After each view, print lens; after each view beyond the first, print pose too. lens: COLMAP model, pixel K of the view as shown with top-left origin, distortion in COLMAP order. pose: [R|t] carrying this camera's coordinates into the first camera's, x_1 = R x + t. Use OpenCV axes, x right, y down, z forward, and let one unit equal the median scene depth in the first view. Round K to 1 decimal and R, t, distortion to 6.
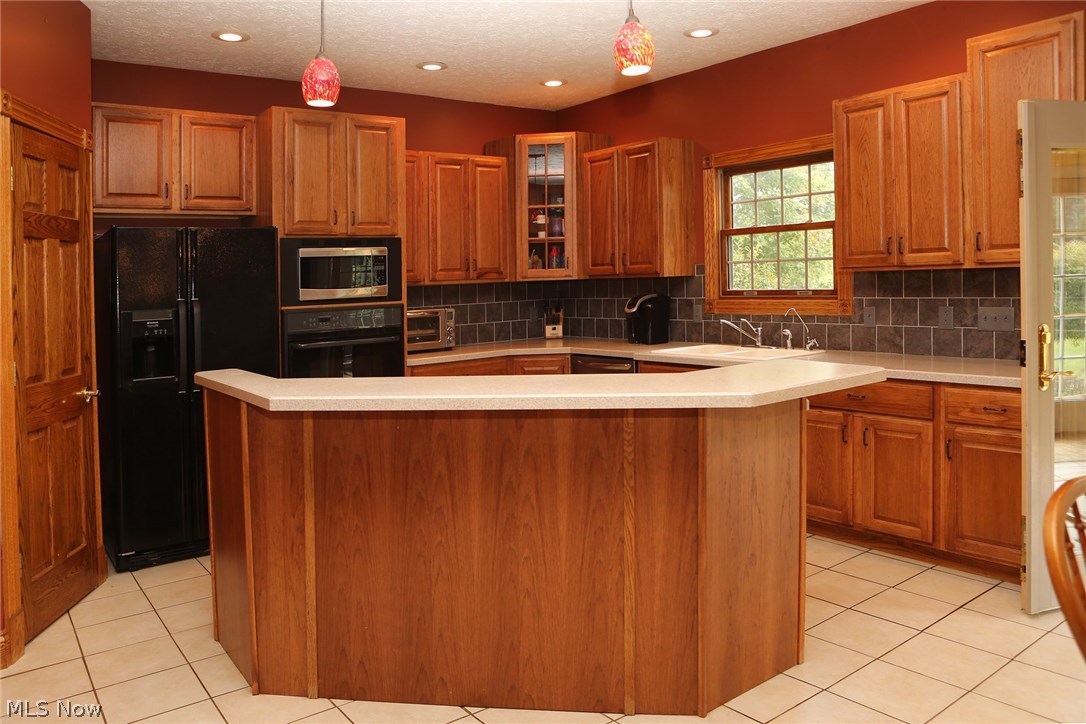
lens RADIAL K [[795.0, 0, 544.3], [0, 795.0, 274.1], [0, 0, 1]] dist [-0.051184, 0.001172]
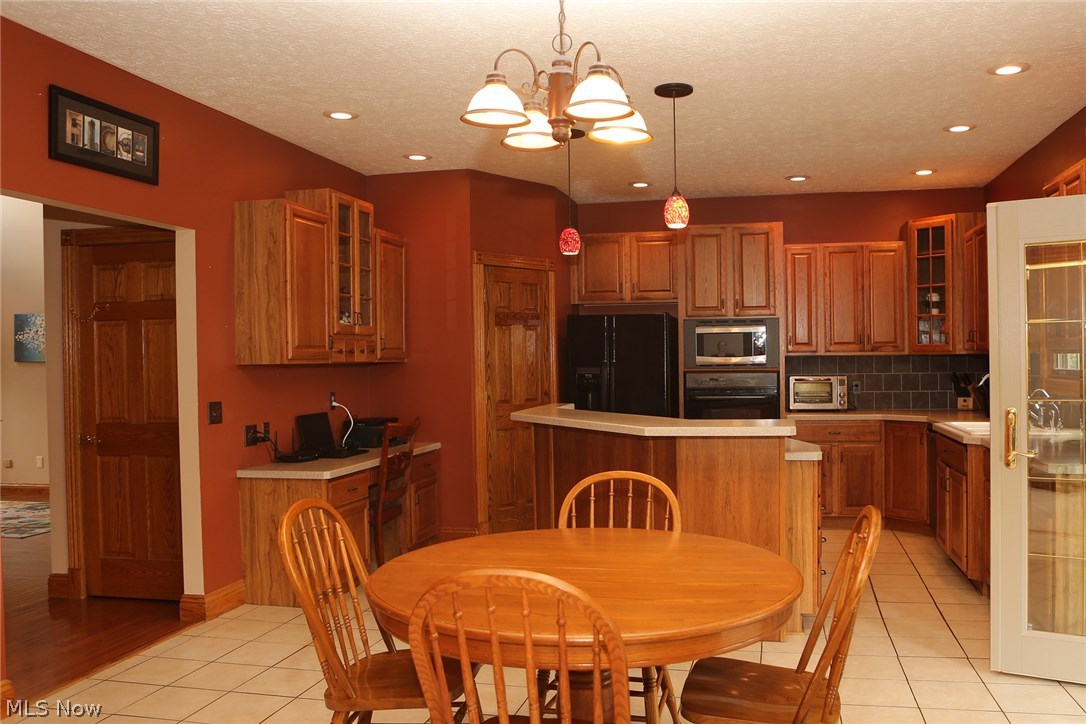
lens RADIAL K [[787.9, 0, 543.0], [0, 787.9, 362.0], [0, 0, 1]] dist [-0.055926, 0.002529]
pose [[0.660671, 0.032963, -0.749952, 0.504377], [-0.008390, 0.999297, 0.036531, -0.017801], [0.750629, -0.017843, 0.660483, -0.100468]]
